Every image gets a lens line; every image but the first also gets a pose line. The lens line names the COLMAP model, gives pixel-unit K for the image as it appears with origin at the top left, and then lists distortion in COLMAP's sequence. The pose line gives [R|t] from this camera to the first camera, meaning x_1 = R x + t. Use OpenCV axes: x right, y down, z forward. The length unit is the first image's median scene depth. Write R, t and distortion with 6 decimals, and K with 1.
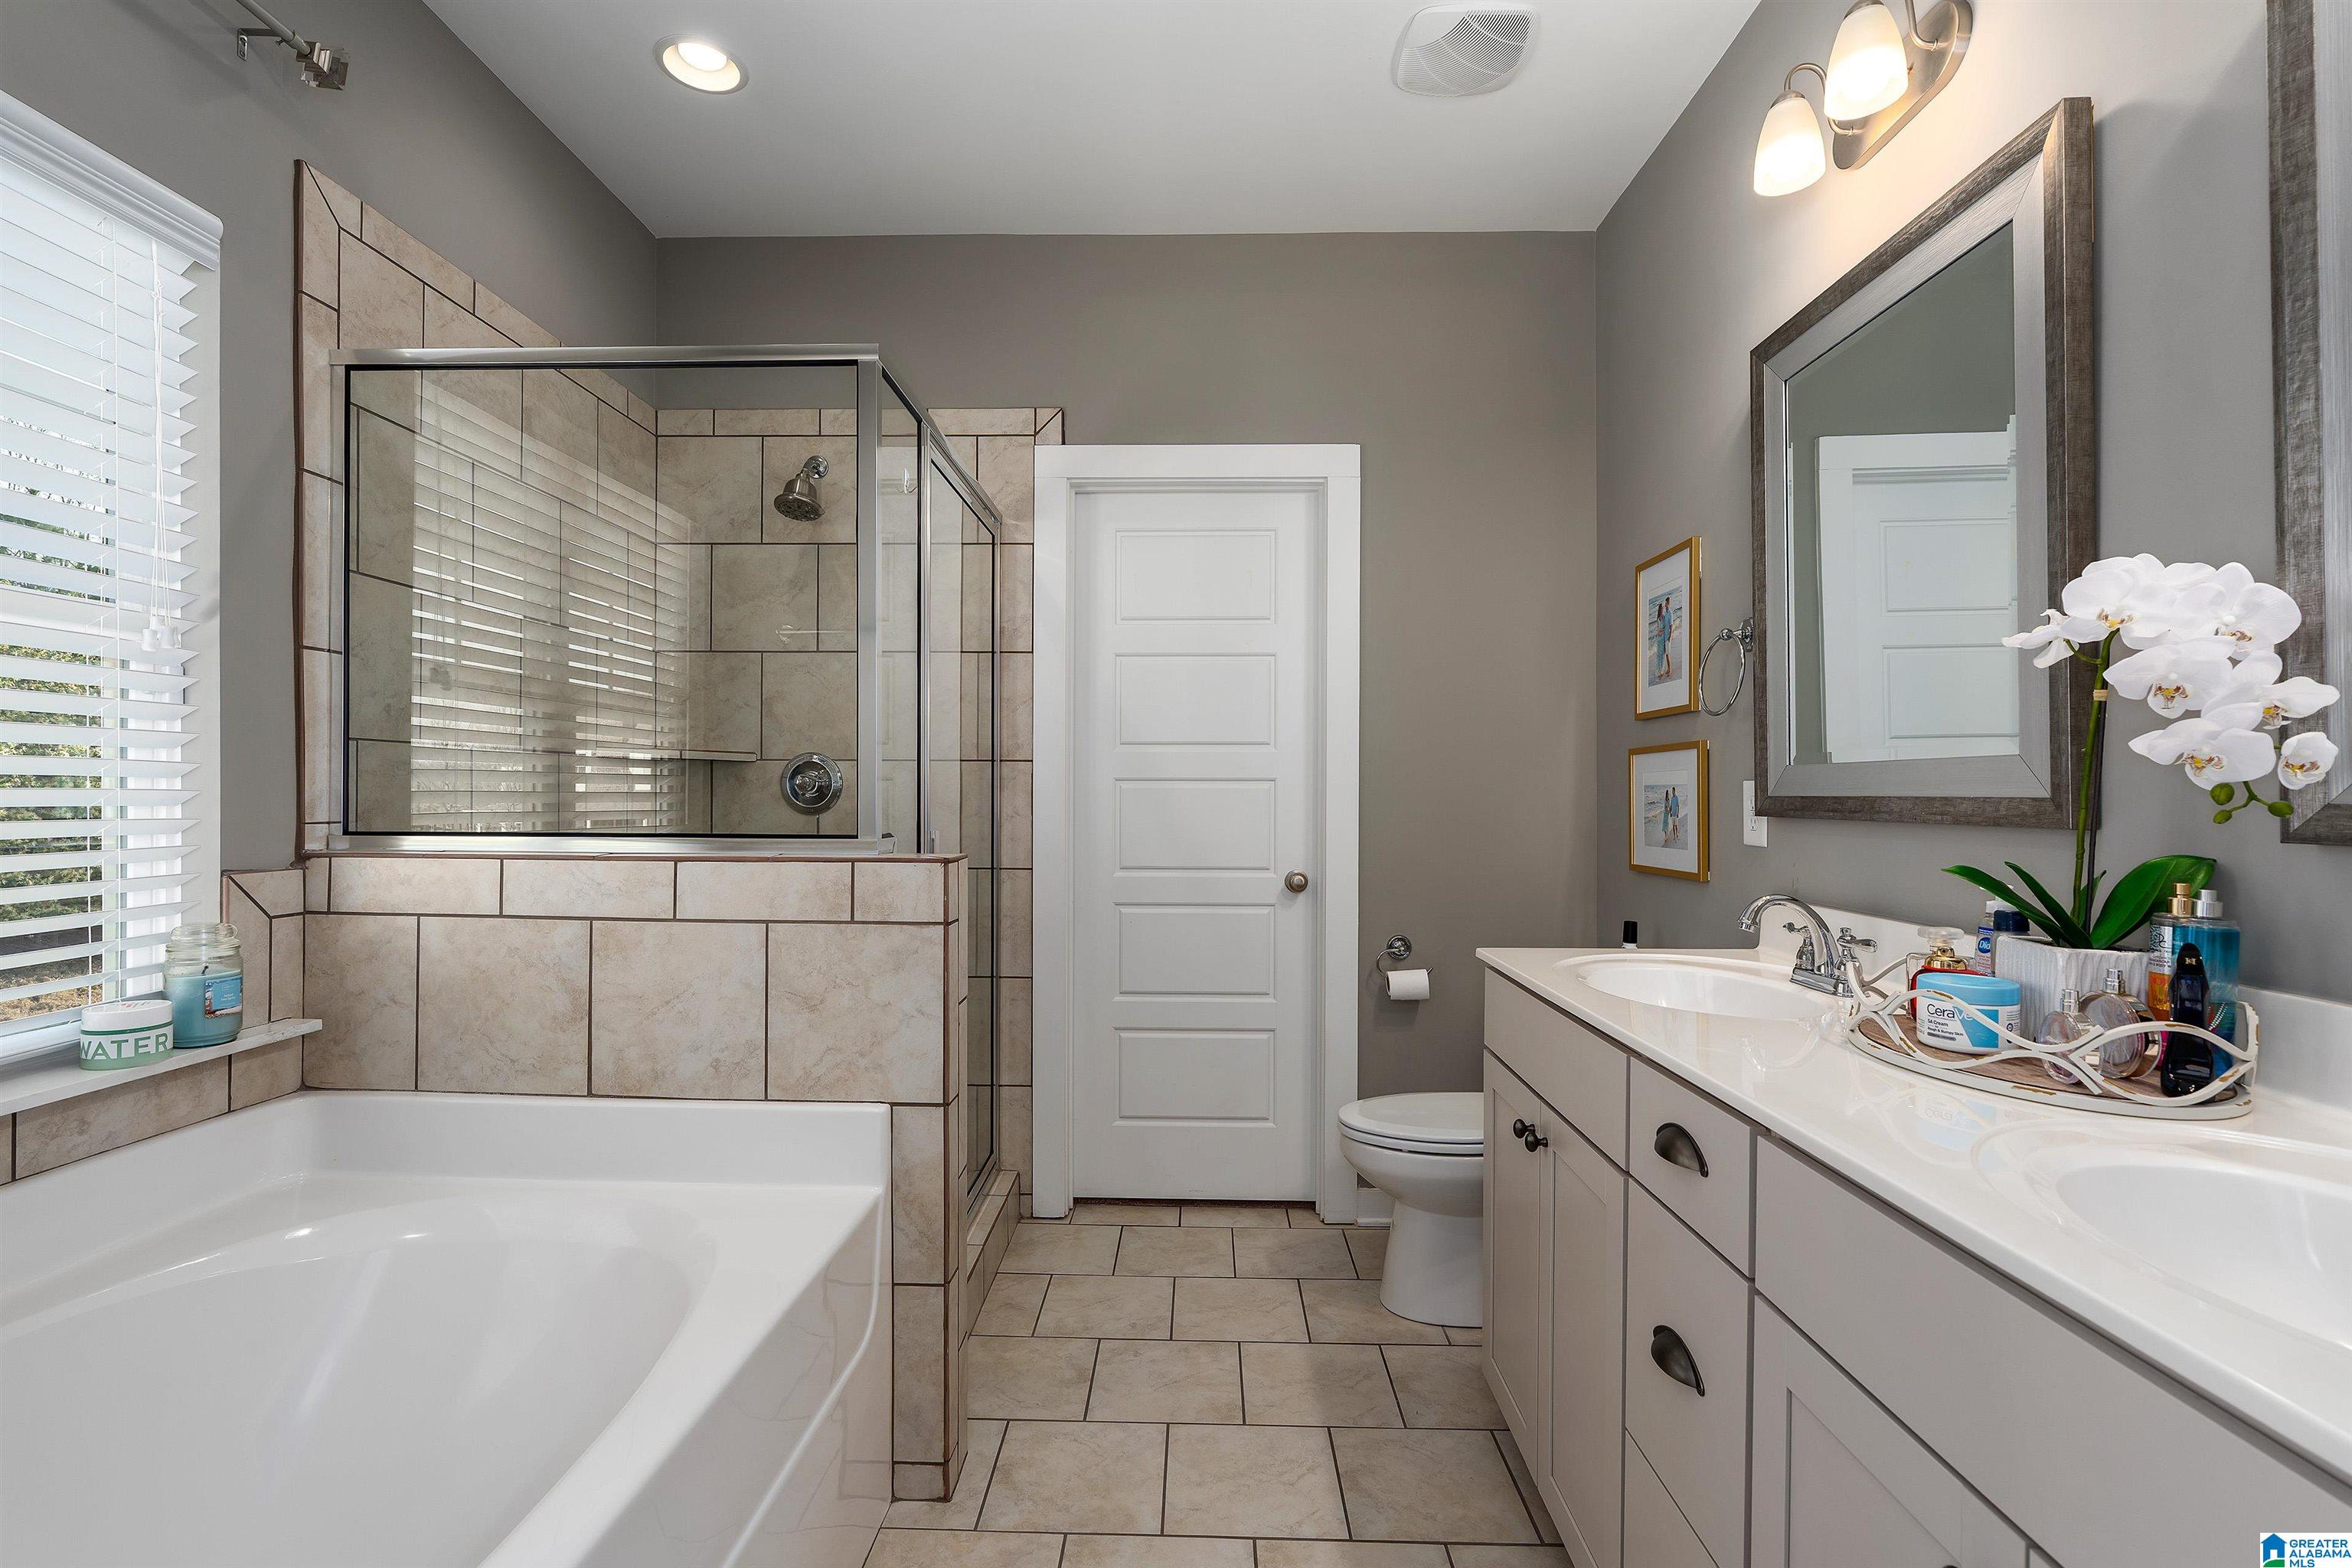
lens RADIAL K [[1064.5, 0, 1176.0], [0, 1064.5, 784.0], [0, 0, 1]] dist [0.001090, 0.000743]
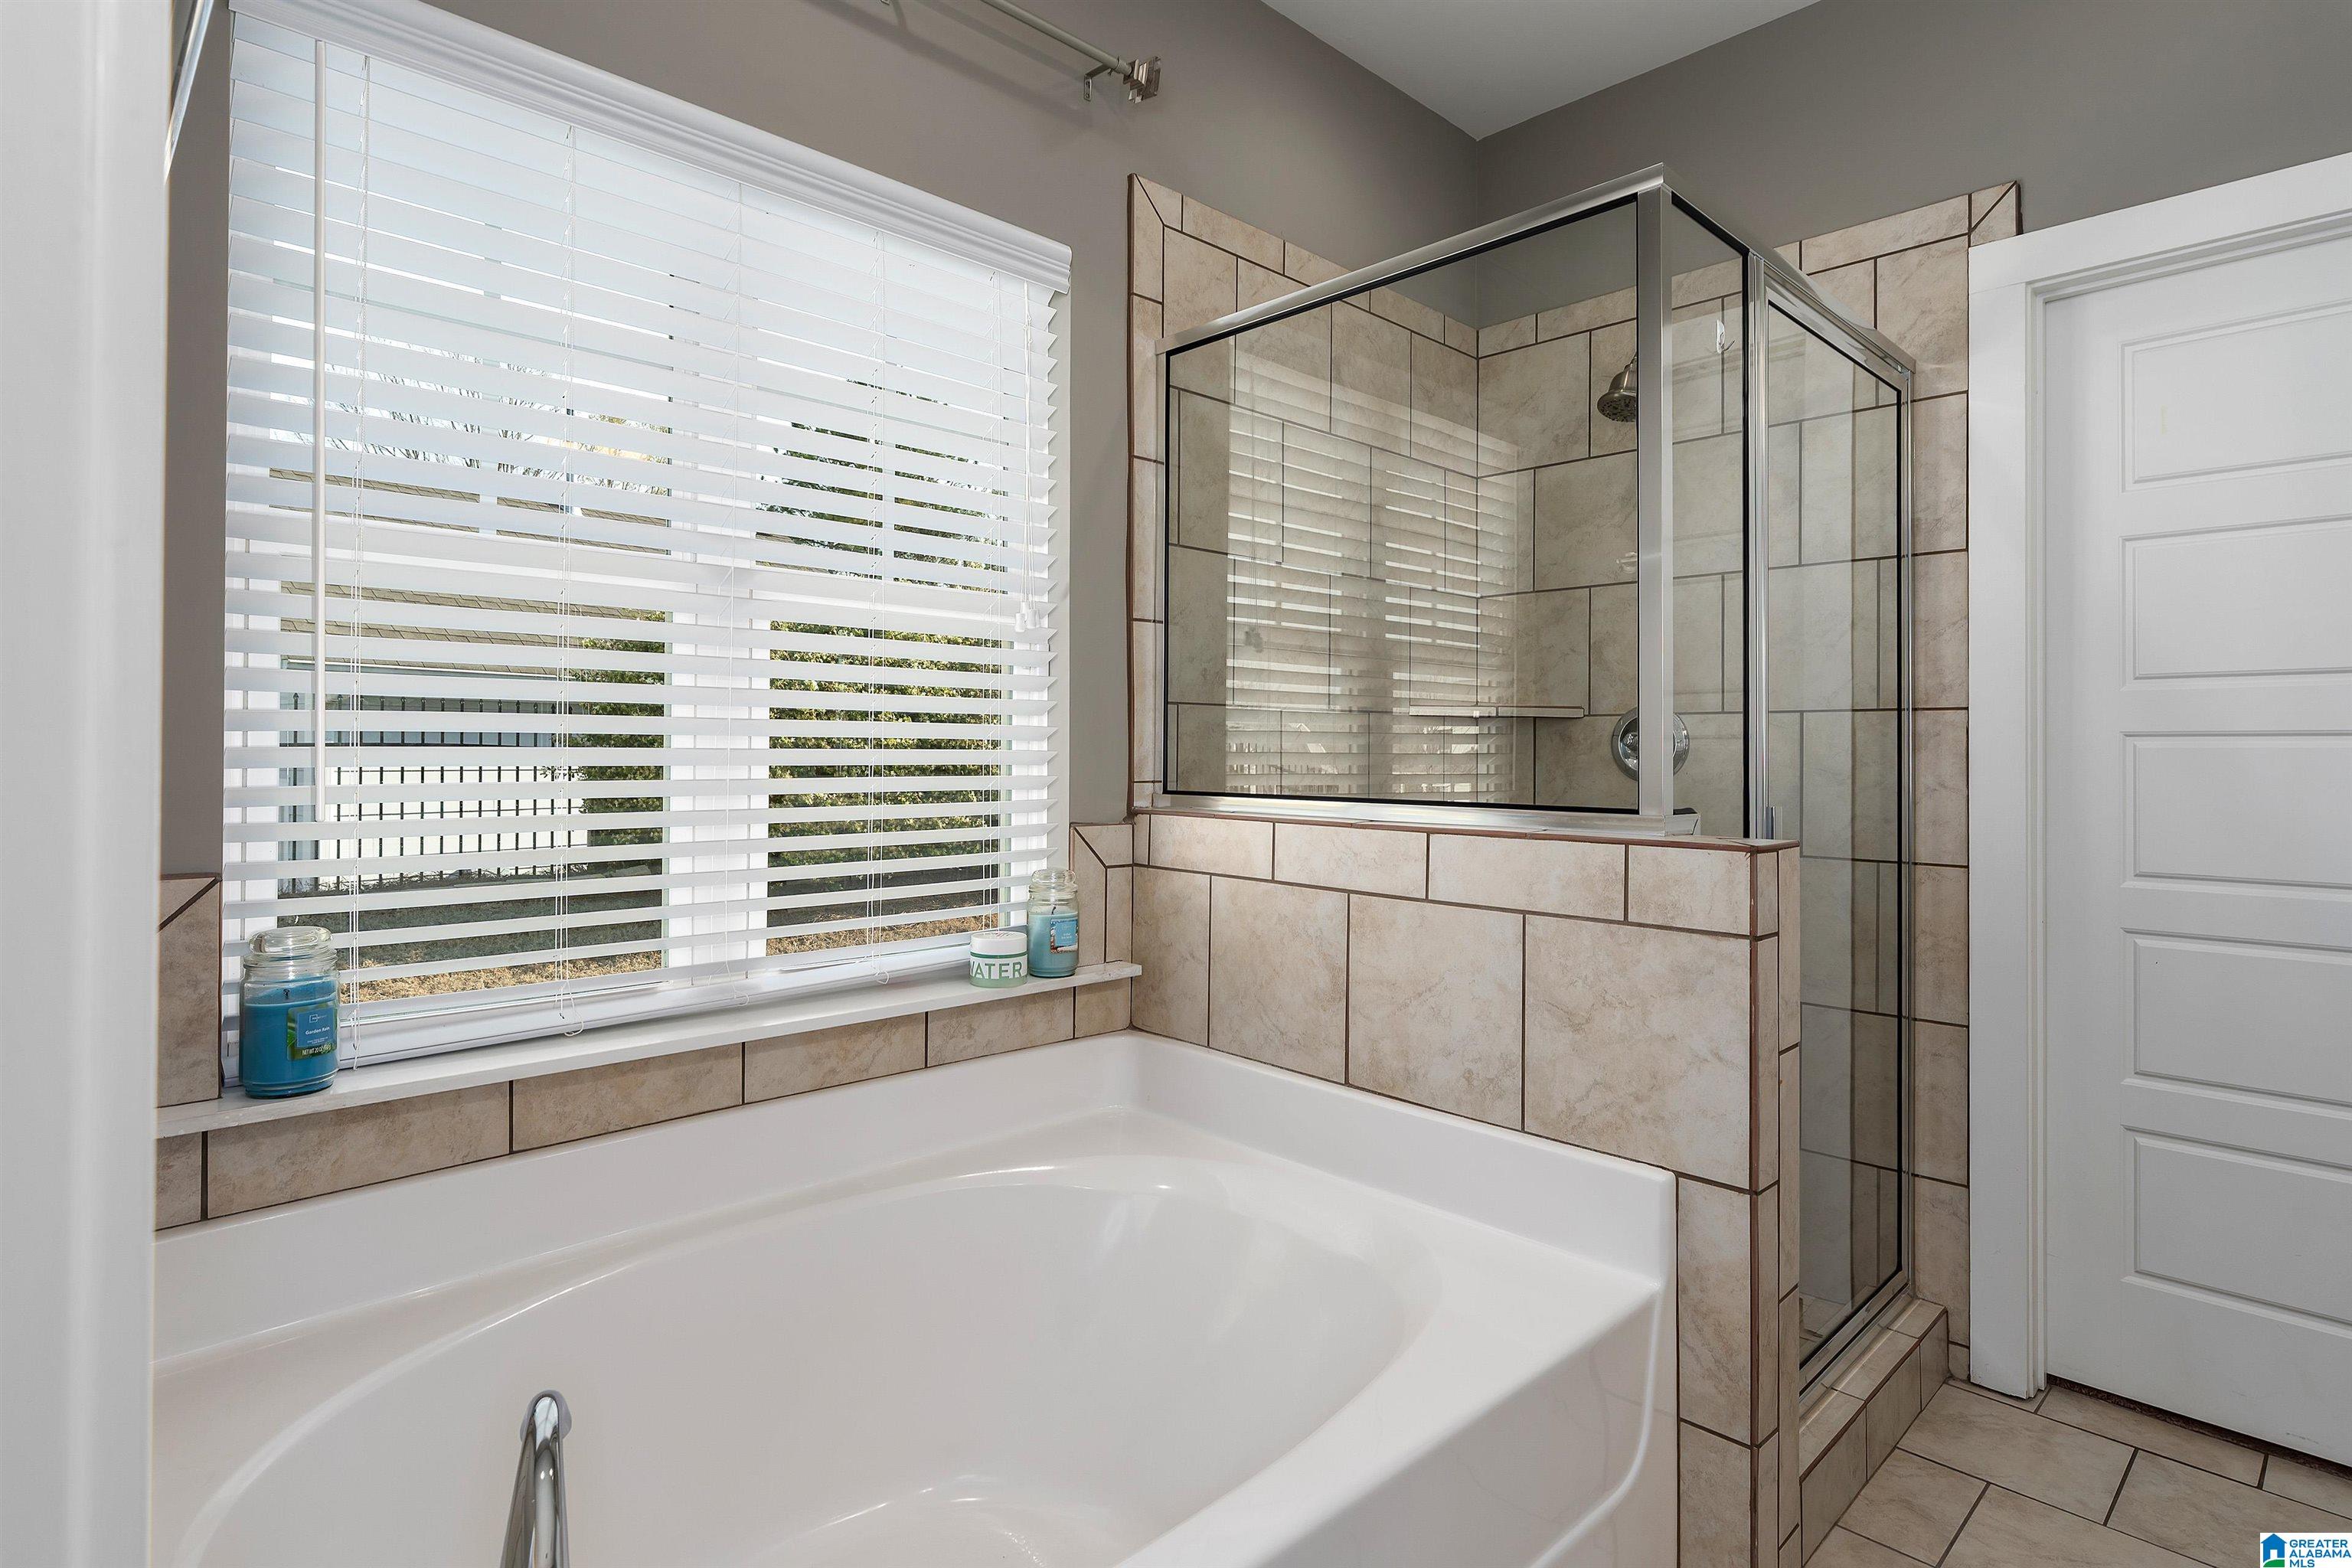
lens RADIAL K [[1218.0, 0, 1179.1], [0, 1218.0, 735.5], [0, 0, 1]] dist [-0.002793, 0.001607]
pose [[0.715449, -0.009680, -0.698598, 0.075437], [0.003672, 0.999942, -0.010095, 0.002303], [0.698655, 0.004658, 0.715443, 0.139706]]
